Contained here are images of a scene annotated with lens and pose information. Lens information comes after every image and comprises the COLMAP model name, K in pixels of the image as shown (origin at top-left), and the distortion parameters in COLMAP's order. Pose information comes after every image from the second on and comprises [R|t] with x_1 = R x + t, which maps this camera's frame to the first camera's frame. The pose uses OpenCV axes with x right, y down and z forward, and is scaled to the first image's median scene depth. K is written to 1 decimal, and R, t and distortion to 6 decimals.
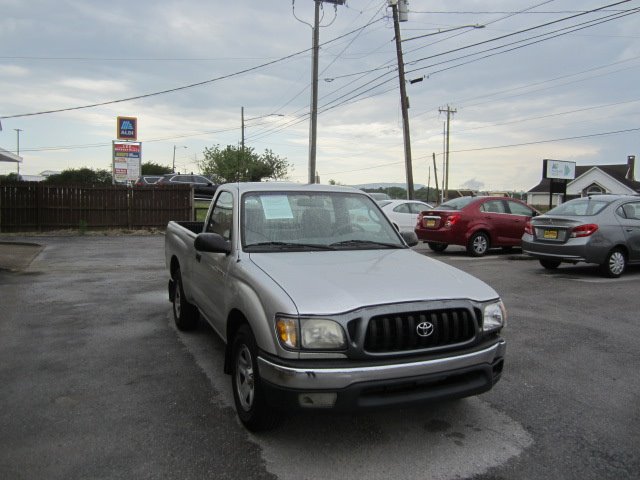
lens RADIAL K [[519.0, 0, 321.6], [0, 519.0, 238.1], [0, 0, 1]] dist [-0.047166, 0.003784]
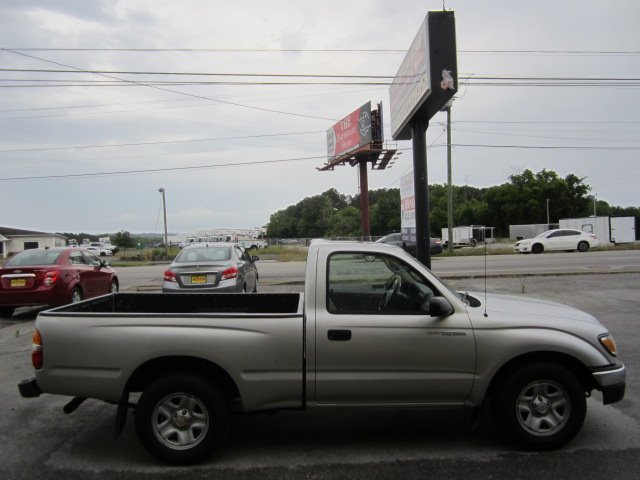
lens RADIAL K [[519.0, 0, 317.7], [0, 519.0, 233.2], [0, 0, 1]] dist [-0.047166, 0.003784]
pose [[0.388412, -0.013525, 0.921387, -0.468281], [0.102541, 0.994317, -0.028631, -0.047912], [-0.915763, 0.105600, 0.387591, 0.325246]]
